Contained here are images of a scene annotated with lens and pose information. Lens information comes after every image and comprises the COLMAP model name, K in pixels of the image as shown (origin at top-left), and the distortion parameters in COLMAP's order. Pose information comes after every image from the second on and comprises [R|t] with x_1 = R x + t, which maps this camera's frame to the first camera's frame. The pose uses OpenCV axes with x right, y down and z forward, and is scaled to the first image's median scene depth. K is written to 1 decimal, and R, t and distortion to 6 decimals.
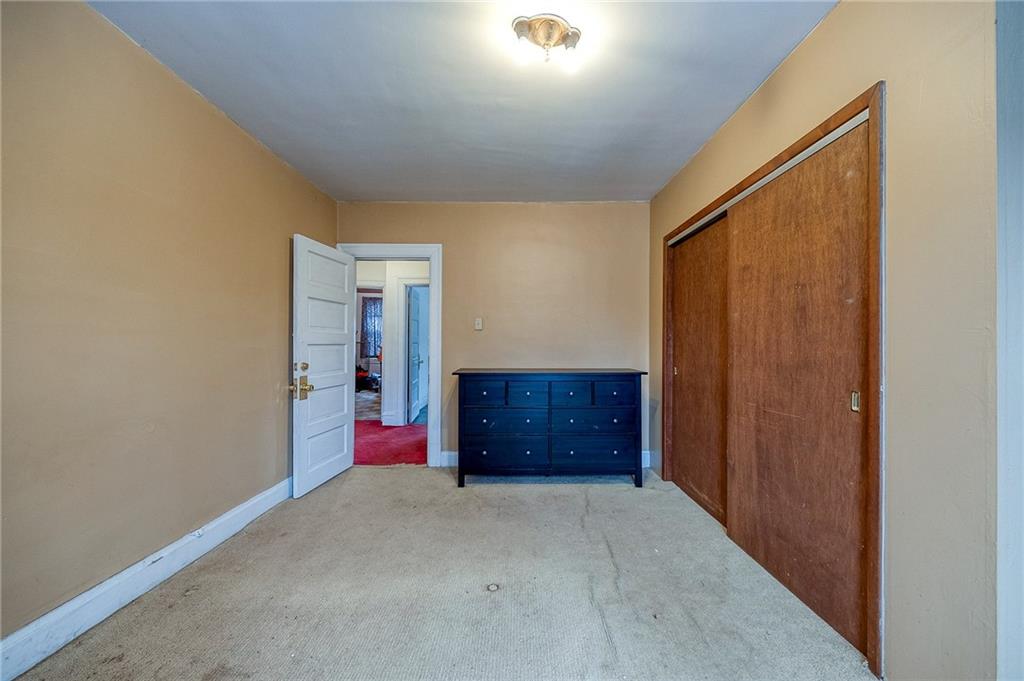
lens RADIAL K [[381.4, 0, 512.0], [0, 381.4, 340.5], [0, 0, 1]] dist [0.000449, 0.000022]
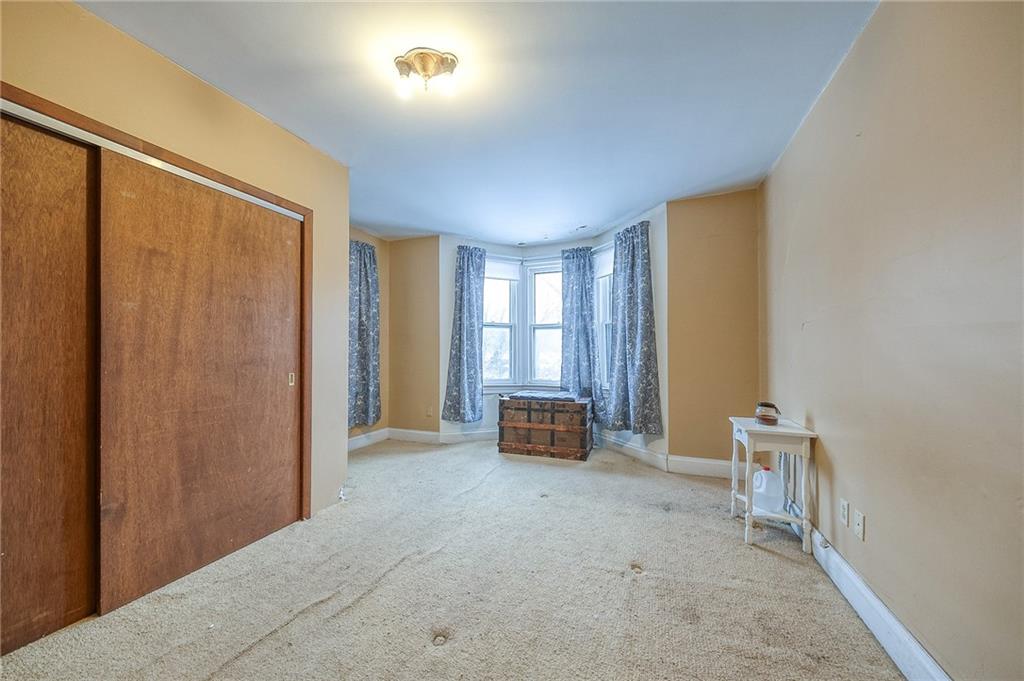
lens RADIAL K [[351.8, 0, 517.8], [0, 351.8, 350.1], [0, 0, 1]] dist [0.000431, -0.000072]
pose [[-0.933185, -0.004284, 0.359371, -0.497005], [-0.009089, 0.999890, -0.011683, 0.031771], [-0.359282, -0.014169, -0.933122, 1.743594]]
